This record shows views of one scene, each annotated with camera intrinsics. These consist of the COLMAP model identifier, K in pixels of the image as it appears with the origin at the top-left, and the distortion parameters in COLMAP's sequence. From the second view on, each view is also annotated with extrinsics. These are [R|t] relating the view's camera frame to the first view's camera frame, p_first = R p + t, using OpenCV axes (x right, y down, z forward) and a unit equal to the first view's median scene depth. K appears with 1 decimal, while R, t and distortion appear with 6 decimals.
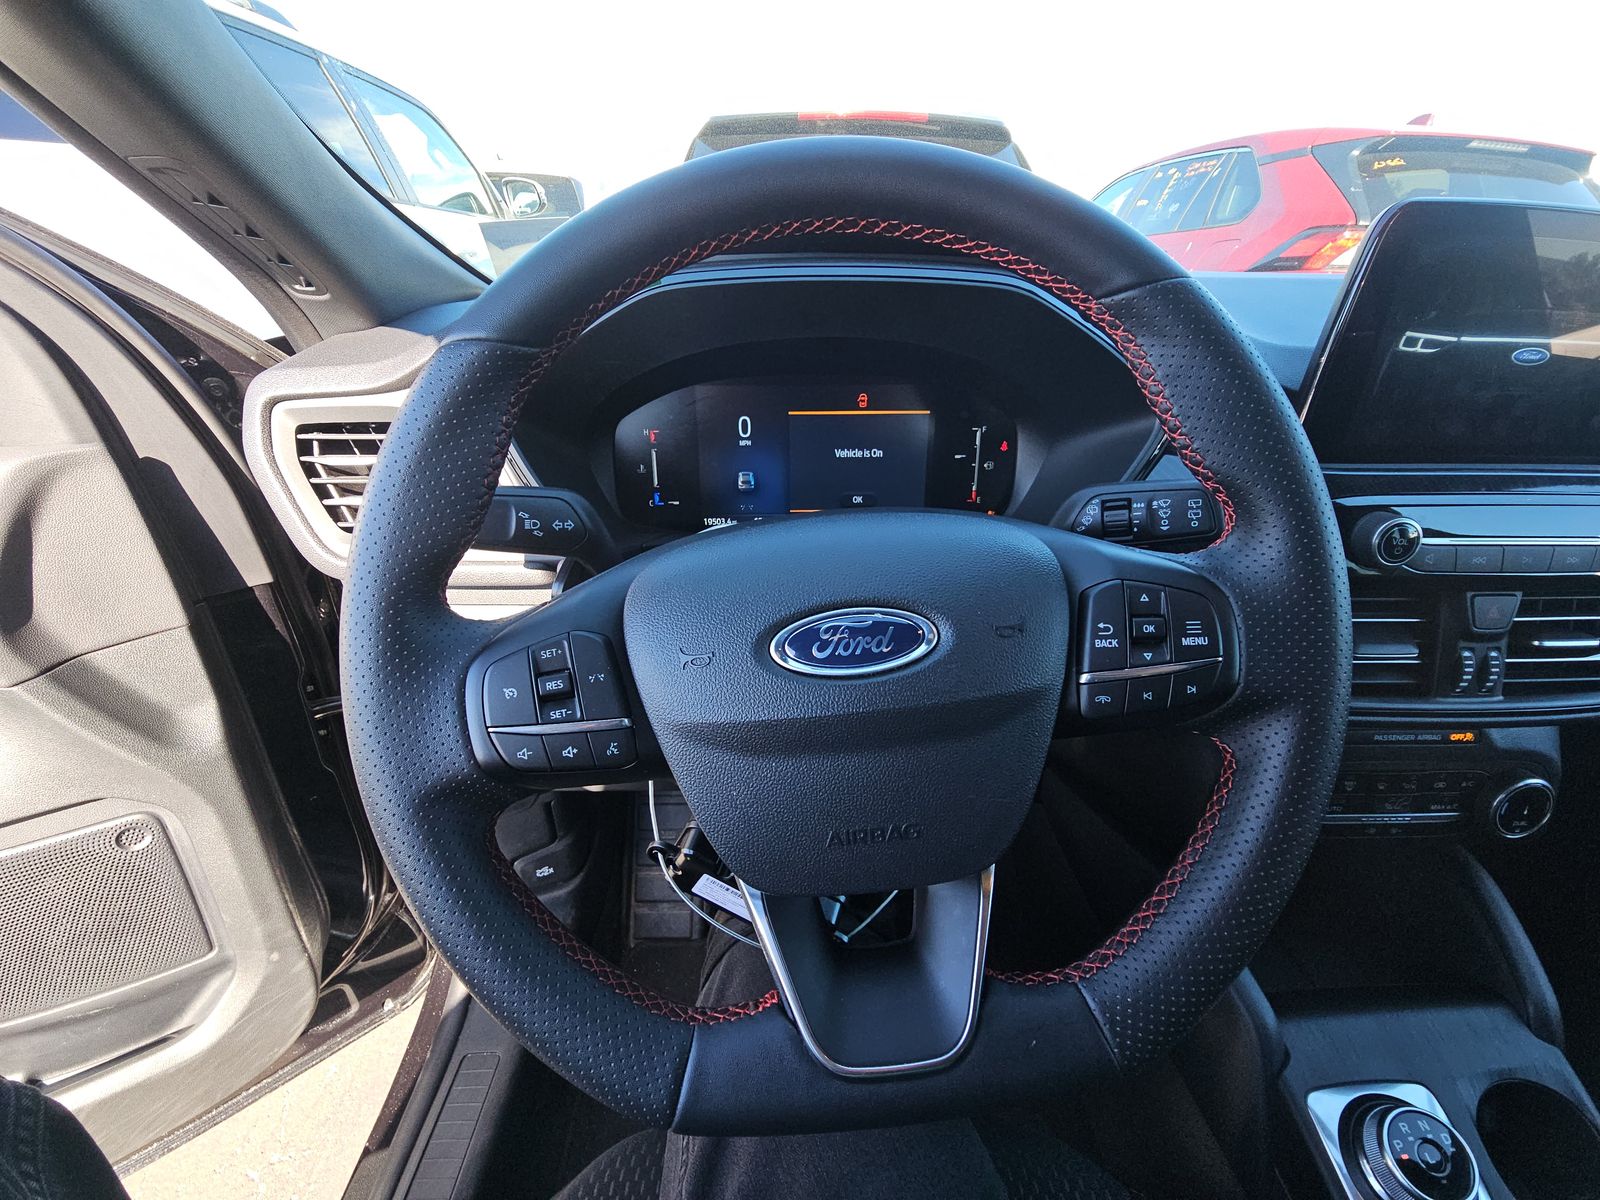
lens RADIAL K [[653.9, 0, 794.7], [0, 653.9, 583.2], [0, 0, 1]] dist [0.001351, -0.000114]
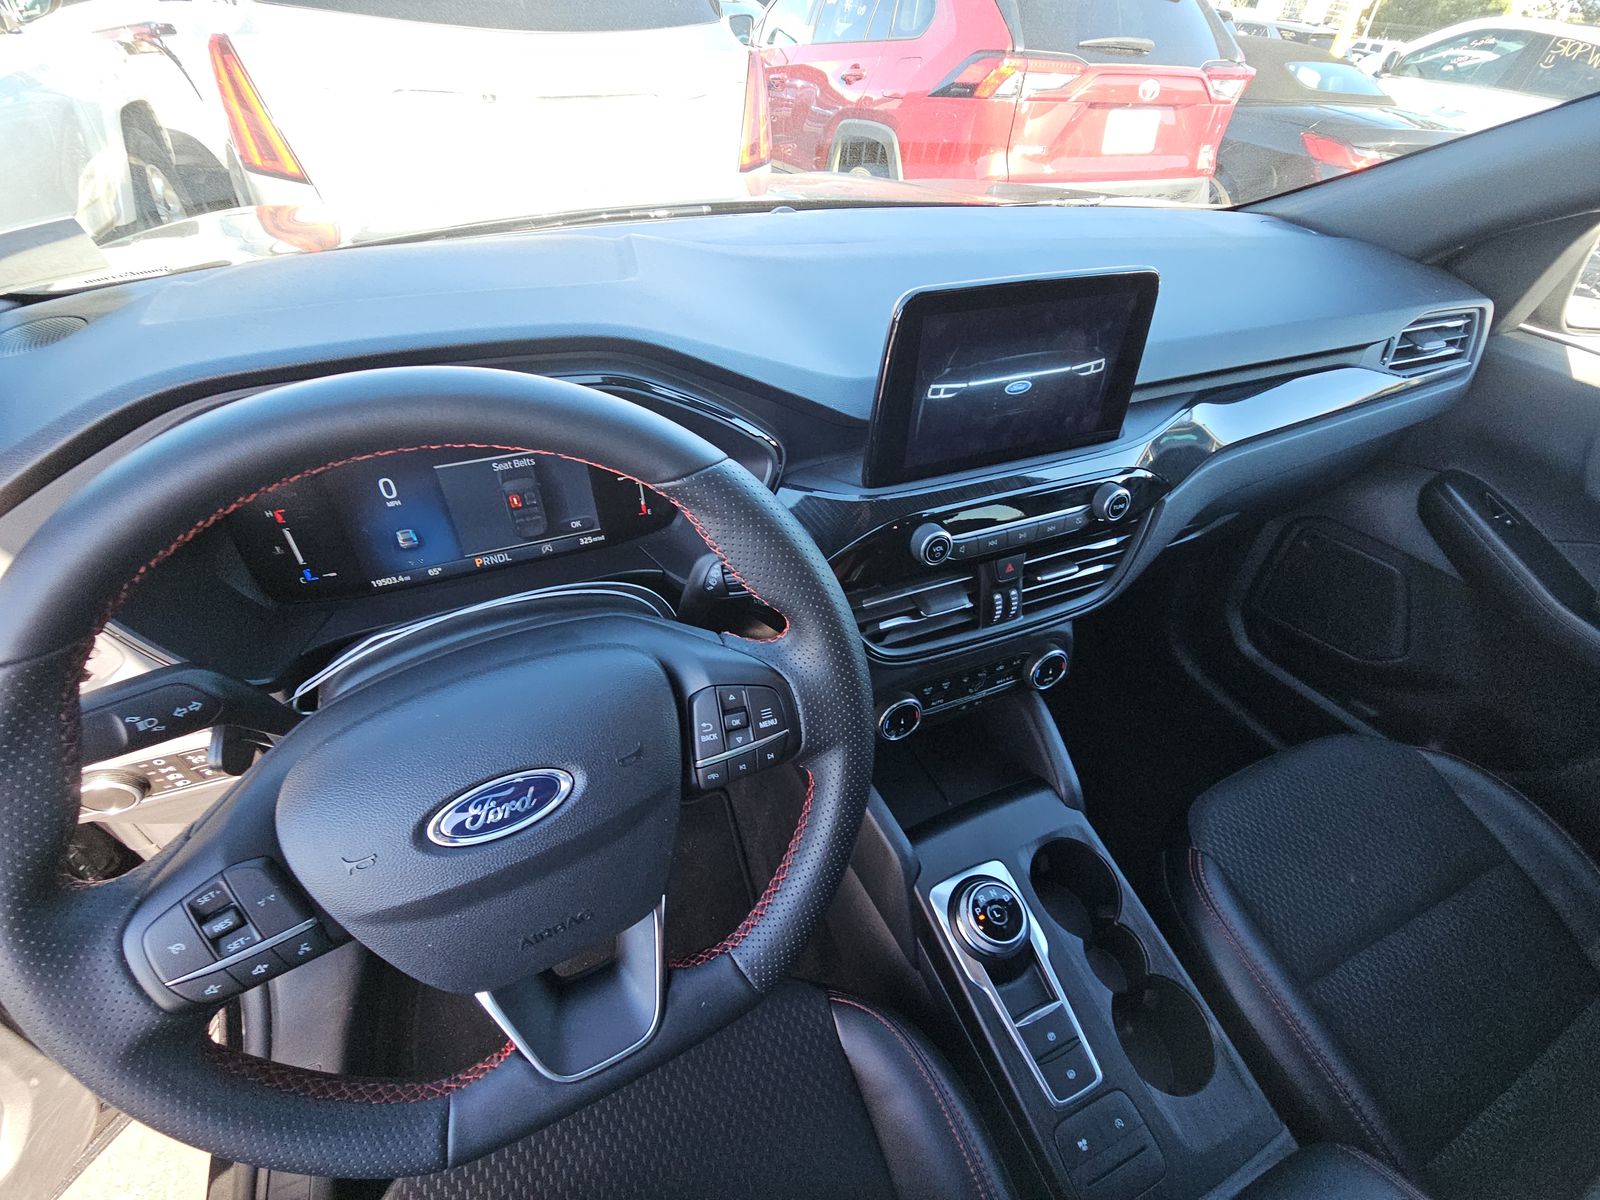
lens RADIAL K [[653.9, 0, 794.7], [0, 653.9, 583.2], [0, 0, 1]] dist [0.001351, -0.000114]
pose [[0.930054, -0.215187, 0.297815, 0.224656], [0.136528, 0.954918, 0.263613, -0.384569], [-0.341115, -0.204514, 0.917505, -0.152006]]
